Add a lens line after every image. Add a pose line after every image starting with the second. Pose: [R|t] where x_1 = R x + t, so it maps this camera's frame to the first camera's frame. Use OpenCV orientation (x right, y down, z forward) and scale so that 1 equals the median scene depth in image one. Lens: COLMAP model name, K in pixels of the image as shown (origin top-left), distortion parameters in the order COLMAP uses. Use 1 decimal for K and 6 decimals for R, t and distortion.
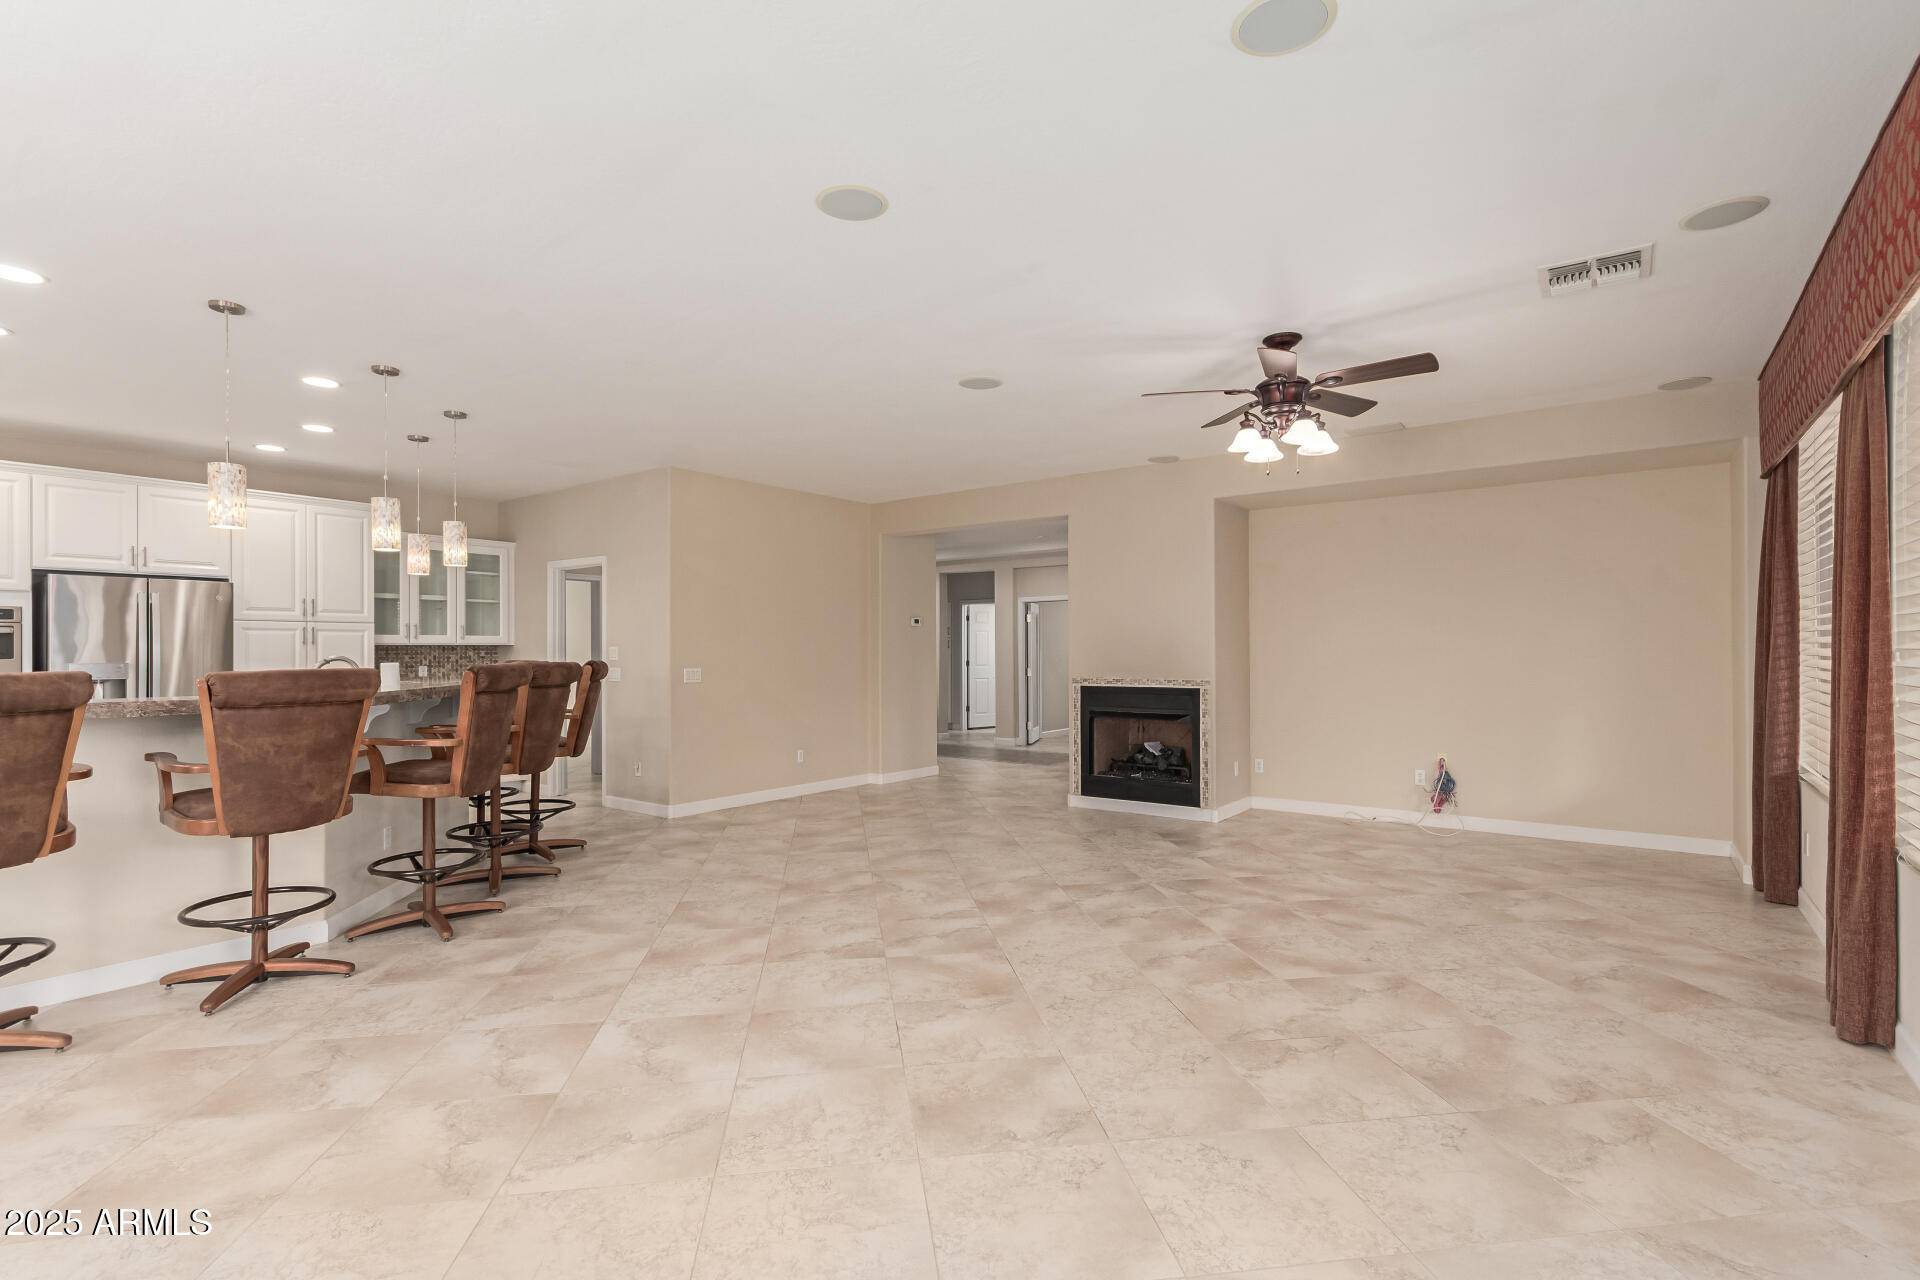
lens RADIAL K [[888.6, 0, 963.8], [0, 888.6, 651.6], [0, 0, 1]] dist [0.003472, 0.002268]
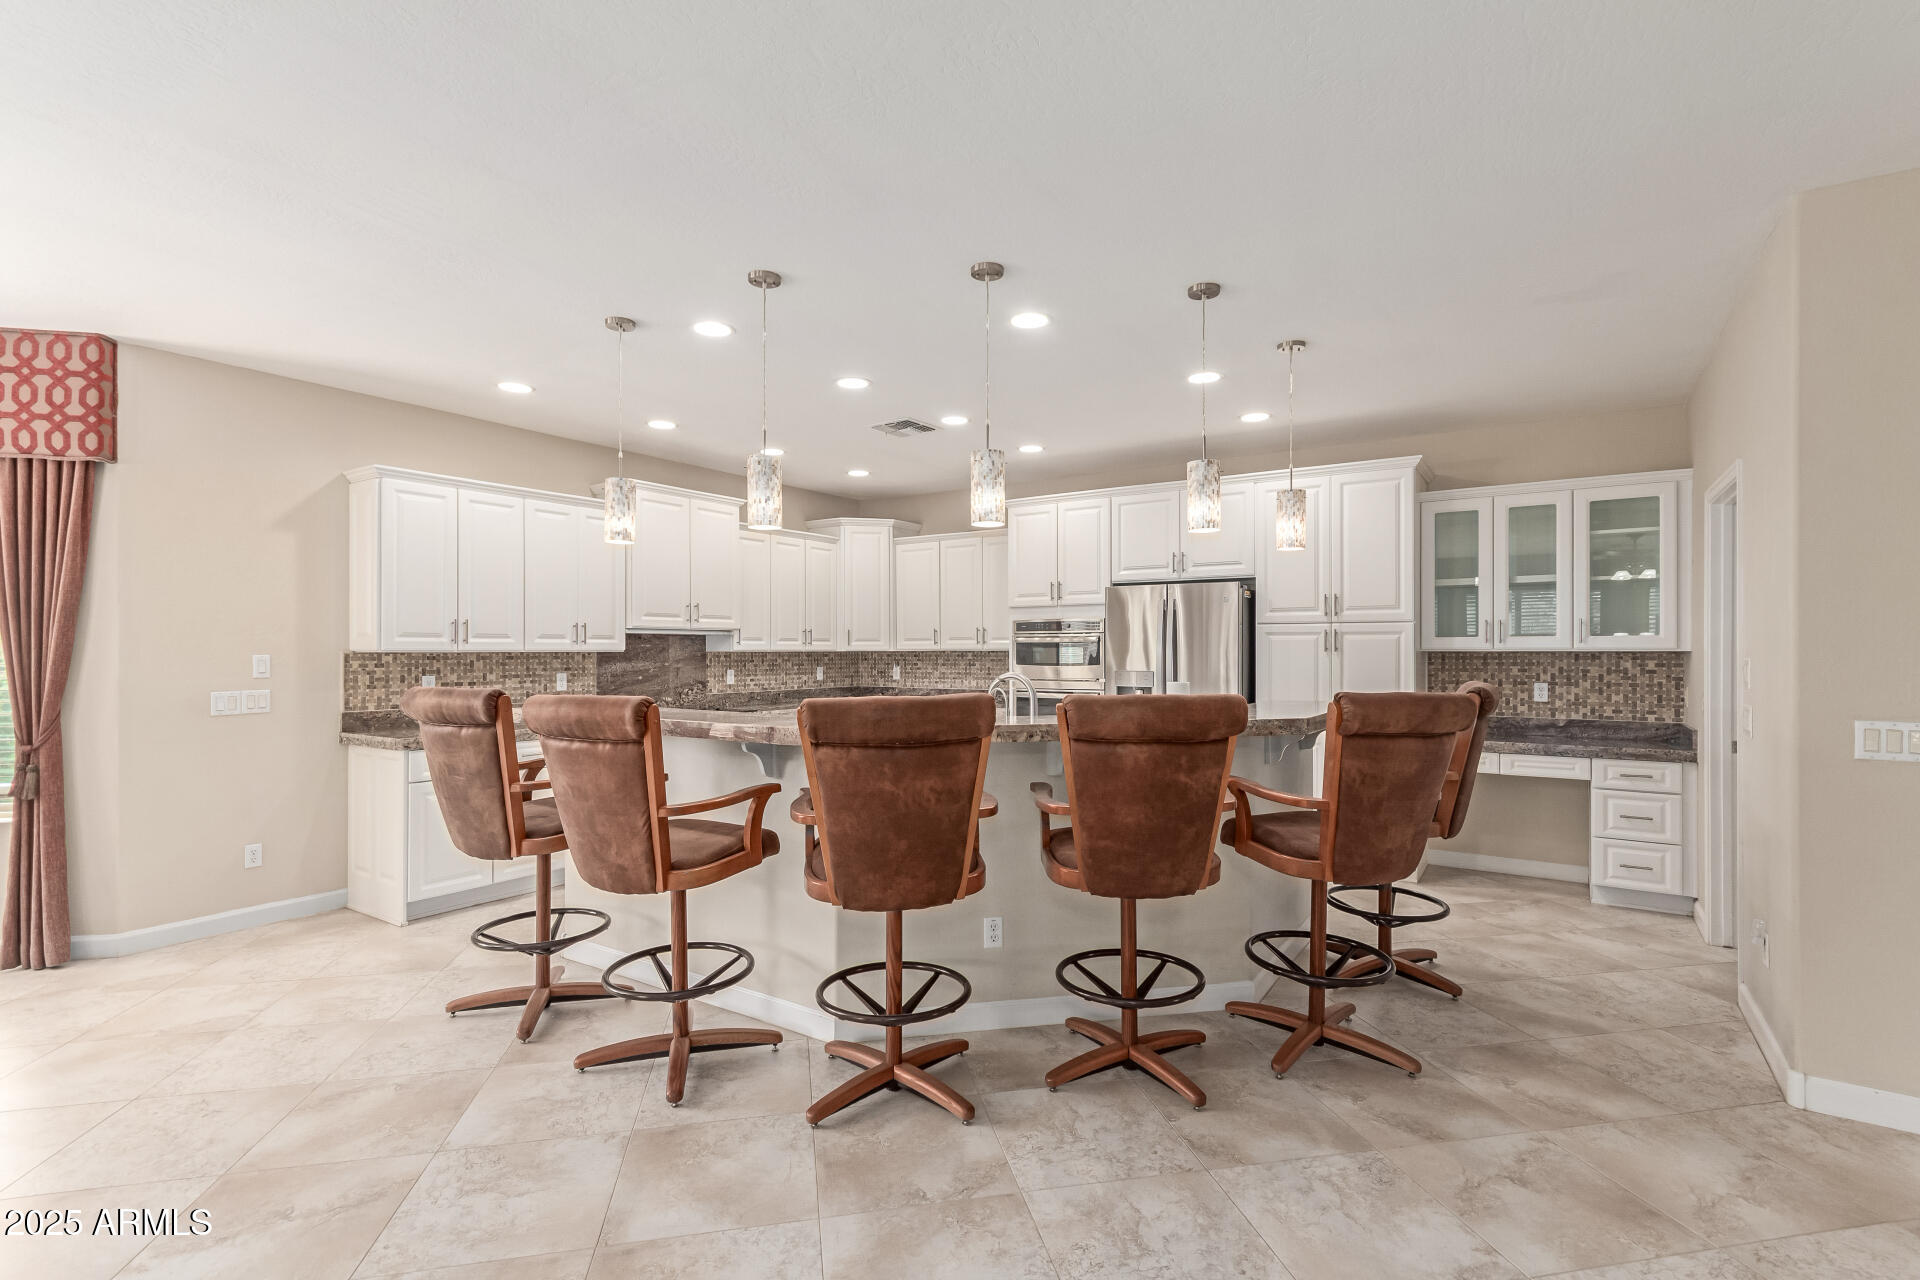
lens RADIAL K [[888.6, 0, 960.6], [0, 888.6, 650.3], [0, 0, 1]] dist [0.003472, 0.002268]
pose [[0.057321, 0.002120, -0.998354, 0.055016], [0.000595, 0.999997, 0.002158, -0.016464], [0.998356, -0.000717, 0.057319, 0.928471]]
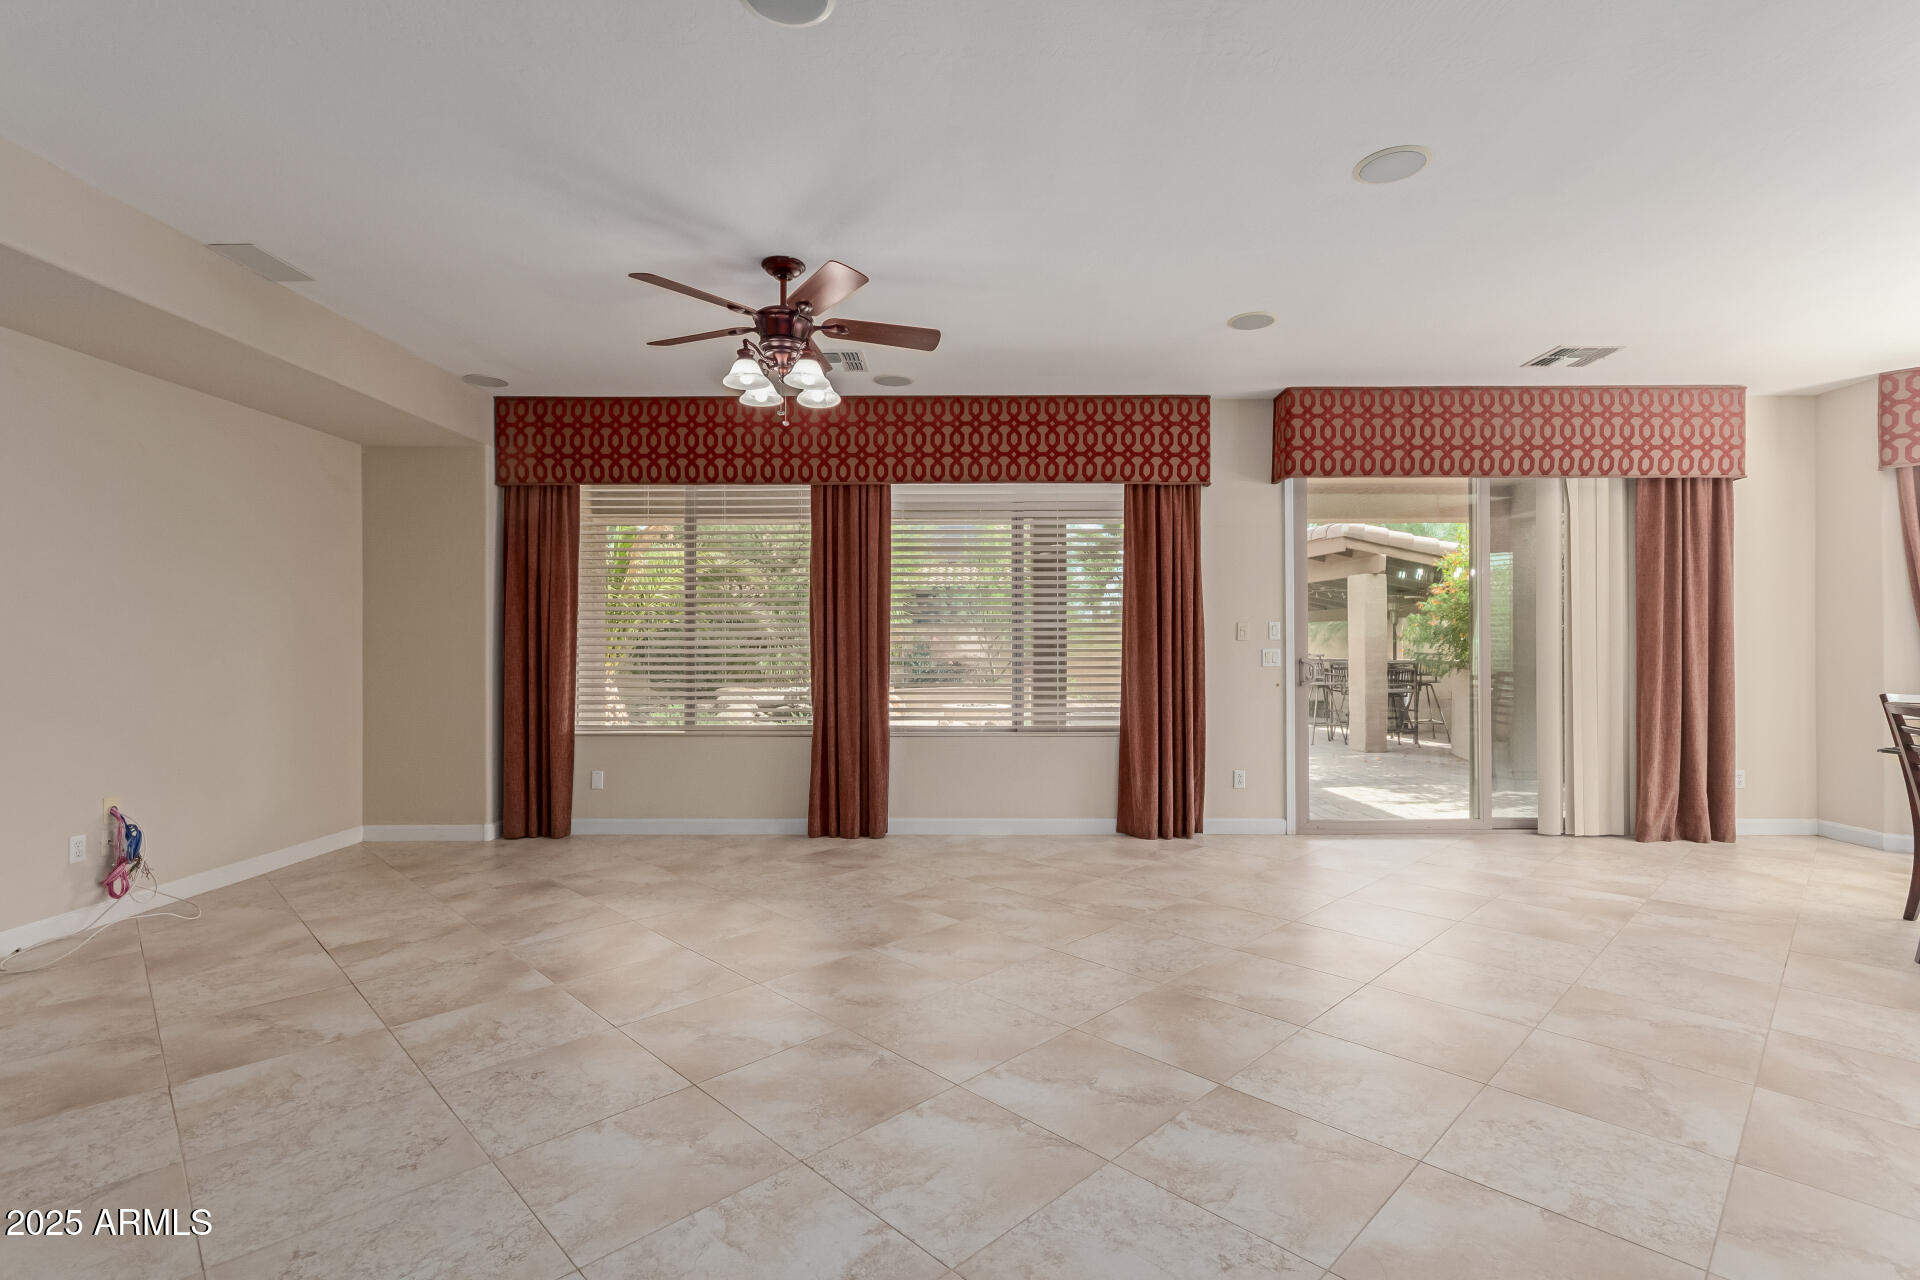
lens RADIAL K [[888.6, 0, 972.4], [0, 888.6, 641.9], [0, 0, 1]] dist [0.003472, 0.002268]
pose [[-0.599435, 0.012049, 0.800333, -0.406134], [0.004216, 0.999920, -0.011896, 0.027142], [-0.800412, -0.003756, -0.599438, 1.250385]]
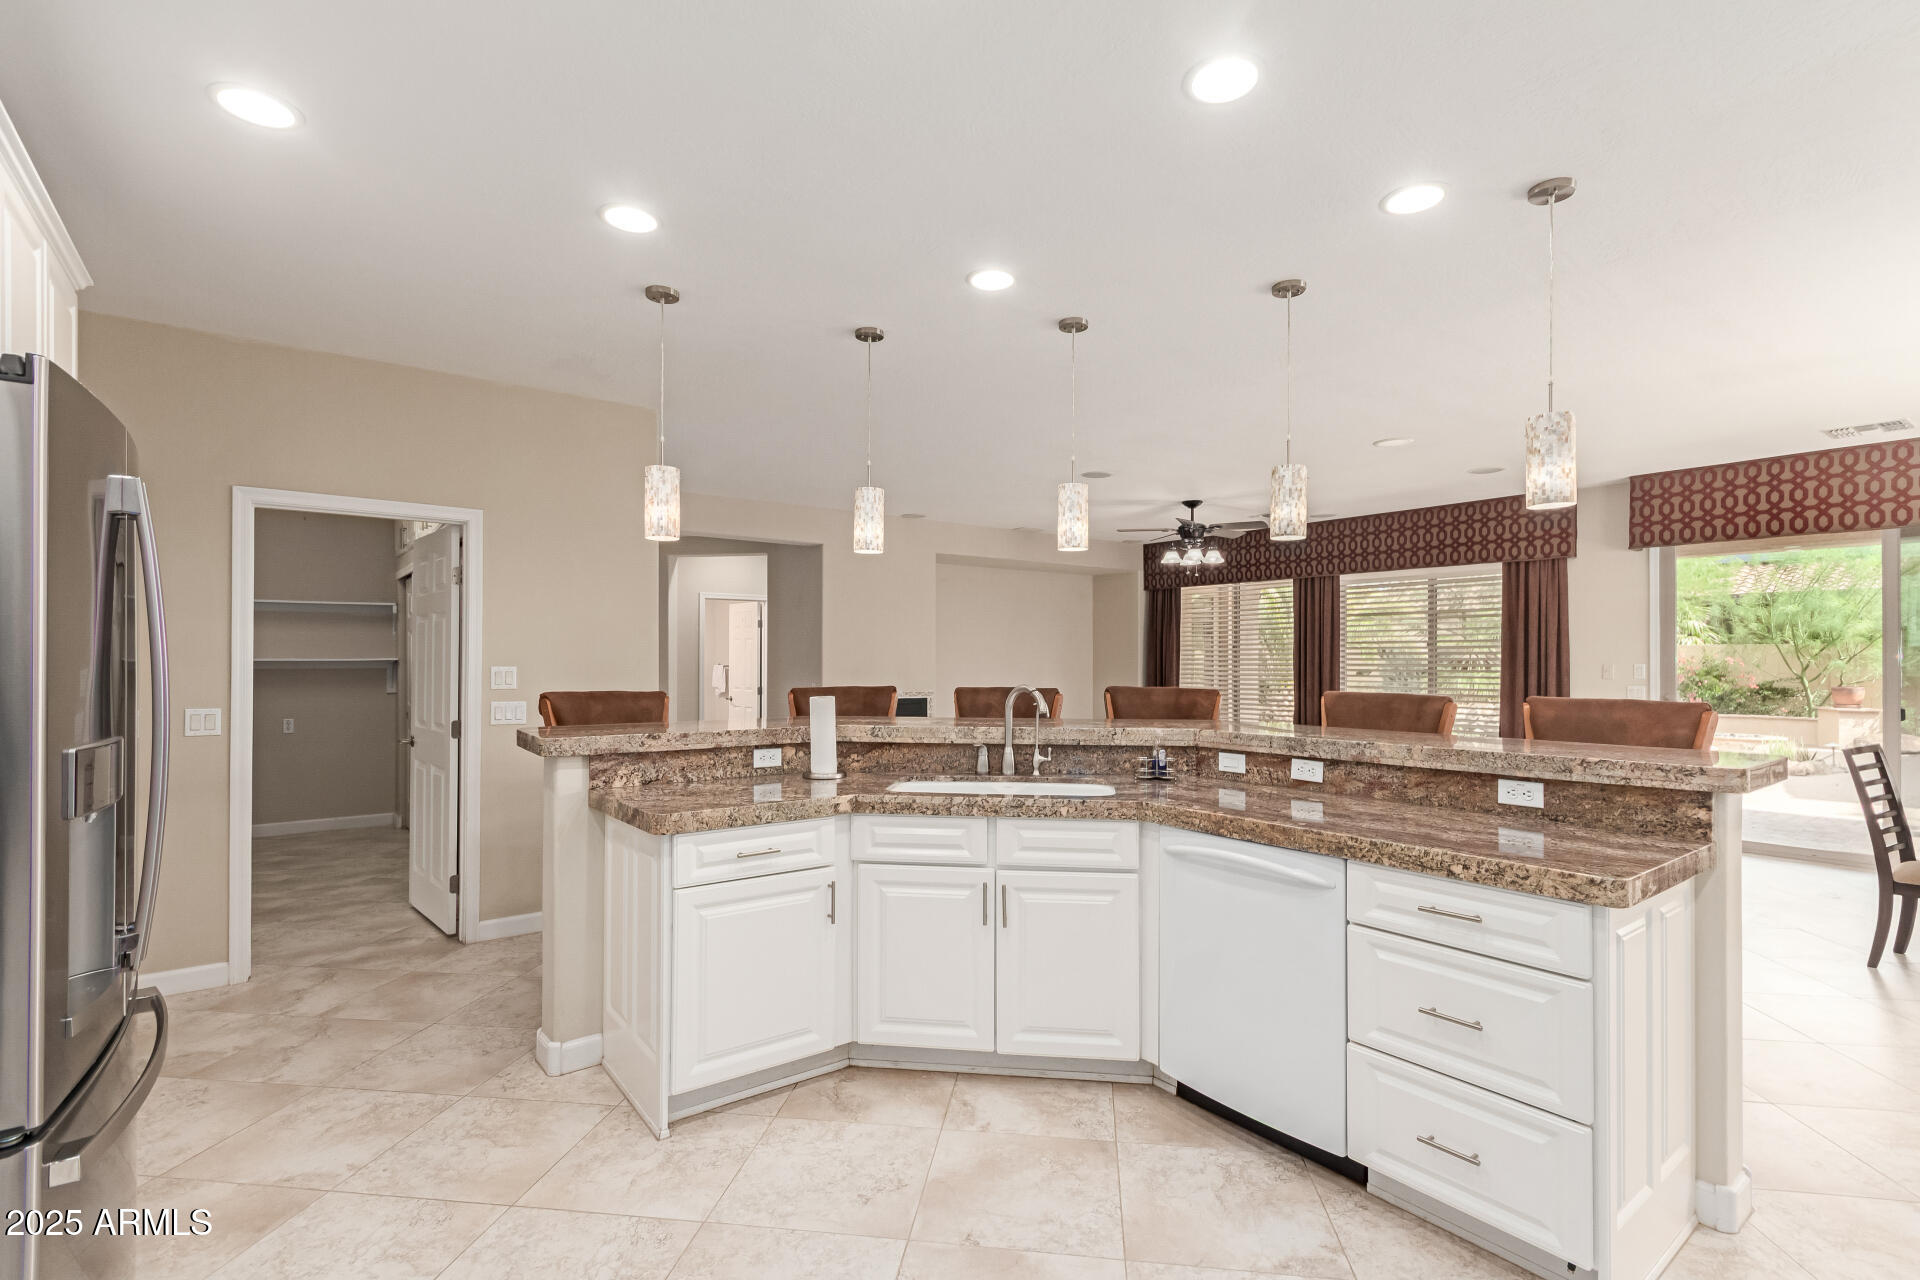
lens RADIAL K [[888.6, 0, 966.2], [0, 888.6, 651.9], [0, 0, 1]] dist [0.003472, 0.002268]
pose [[0.269786, 0.010634, 0.962862, -1.428588], [-0.003455, 0.999943, -0.010076, -0.014731], [-0.962914, -0.000608, 0.269808, 0.870594]]
